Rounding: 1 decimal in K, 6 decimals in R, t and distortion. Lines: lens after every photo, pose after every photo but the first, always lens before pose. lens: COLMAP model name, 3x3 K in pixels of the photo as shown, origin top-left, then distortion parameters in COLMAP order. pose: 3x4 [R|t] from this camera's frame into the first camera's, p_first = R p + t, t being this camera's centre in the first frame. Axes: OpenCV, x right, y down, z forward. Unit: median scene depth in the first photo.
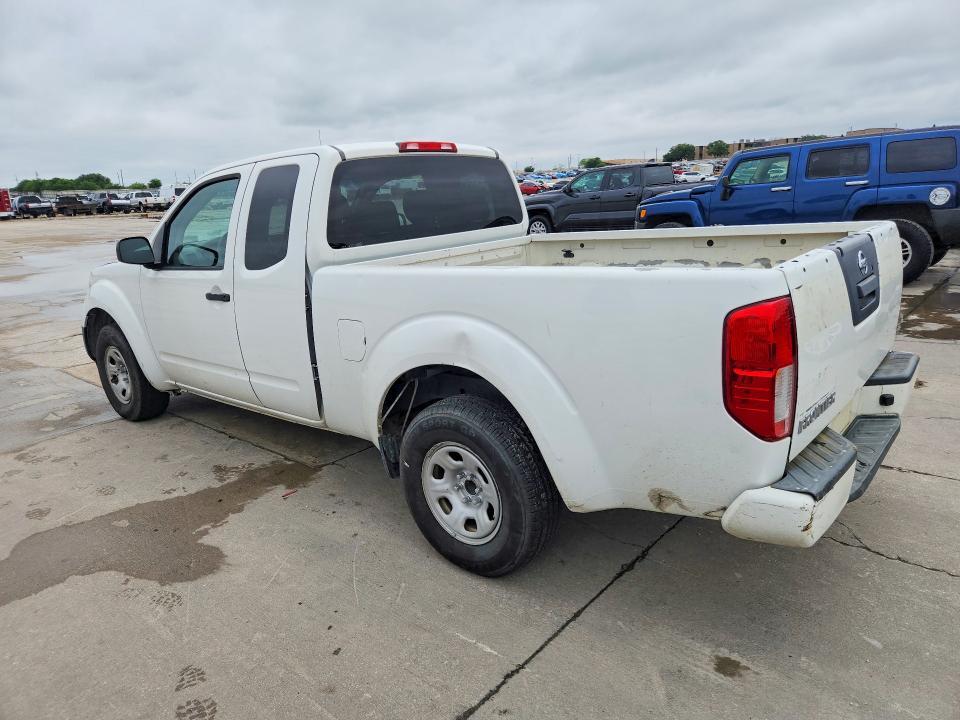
lens RADIAL K [[636.7, 0, 473.8], [0, 636.7, 361.9], [0, 0, 1]] dist [0.076923, -0.064304]
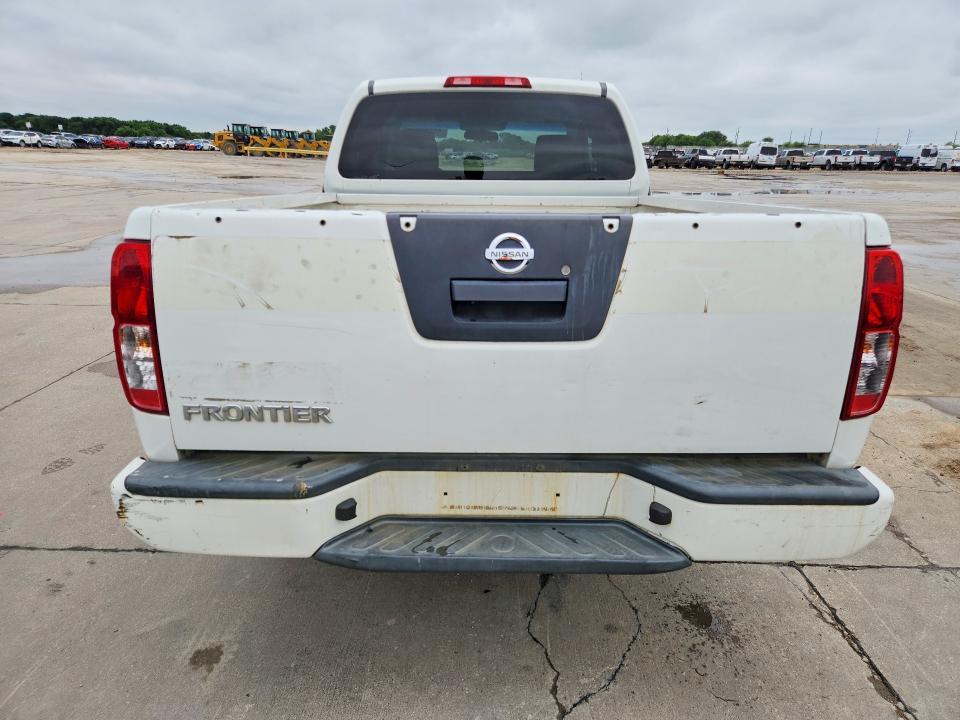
lens RADIAL K [[636.7, 0, 473.8], [0, 636.7, 361.9], [0, 0, 1]] dist [0.076923, -0.064304]
pose [[0.656139, 0.286097, -0.698305, 0.677102], [-0.245834, 0.955907, 0.160647, -0.092312], [0.713475, 0.066261, 0.697540, 0.360984]]
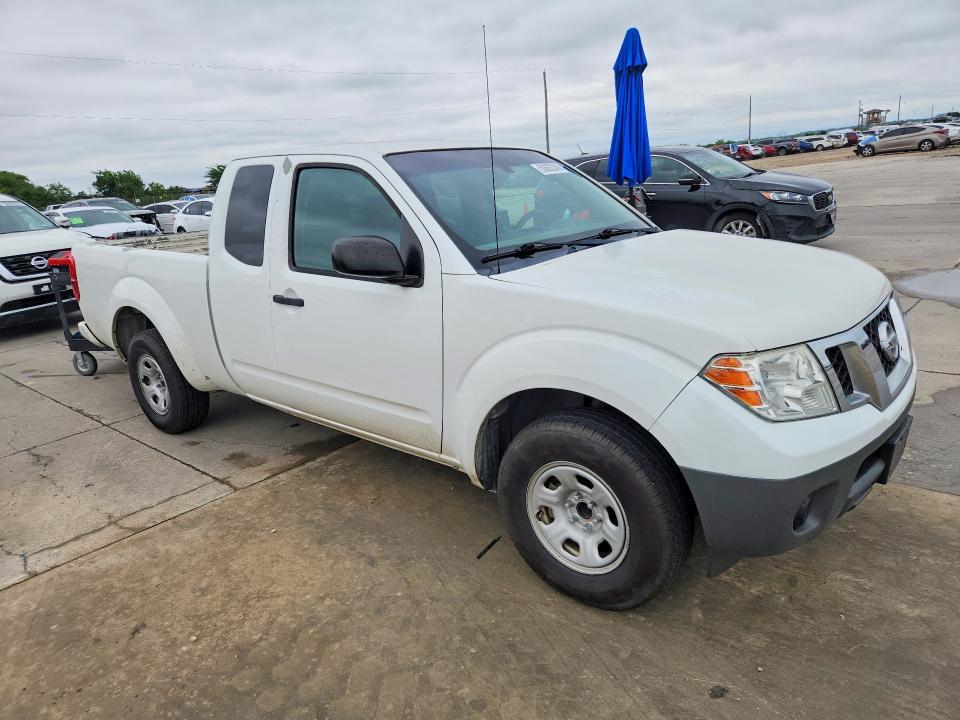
lens RADIAL K [[636.7, 0, 473.8], [0, 636.7, 361.9], [0, 0, 1]] dist [0.076923, -0.064304]
pose [[-0.991728, 0.126235, 0.023255, -0.326281], [0.120113, 0.848762, 0.514953, -0.586092], [0.045267, 0.513487, -0.856903, 2.207865]]
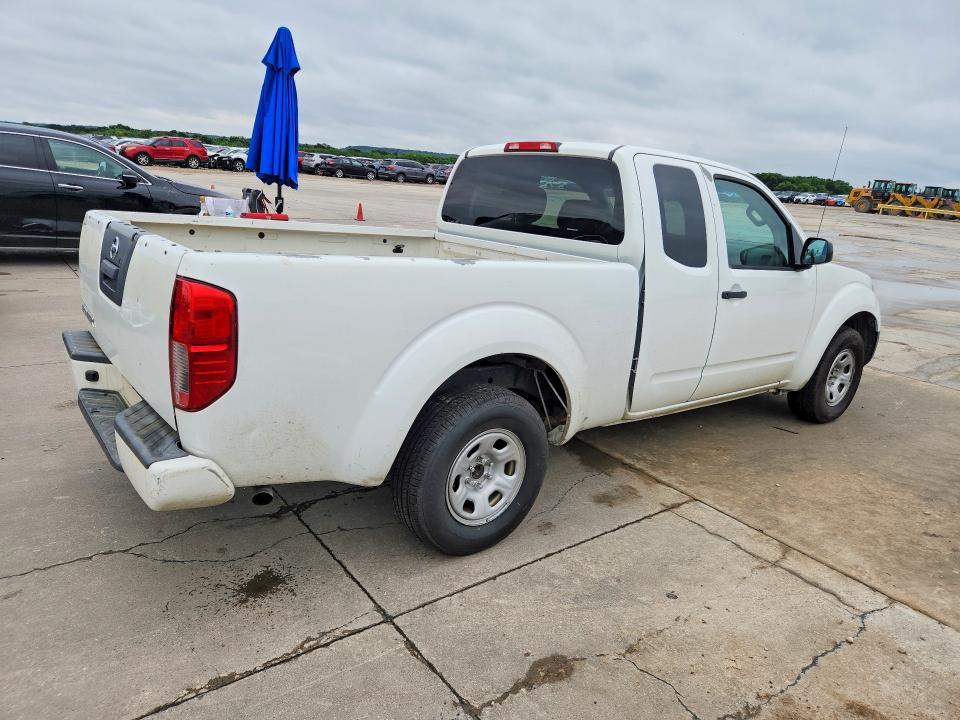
lens RADIAL K [[636.7, 0, 473.8], [0, 636.7, 361.9], [0, 0, 1]] dist [0.076923, -0.064304]
pose [[-0.196094, 0.300090, -0.933538, 1.009284], [-0.315671, 0.882023, 0.349838, -0.359414], [0.928385, 0.363292, -0.078230, 1.113840]]
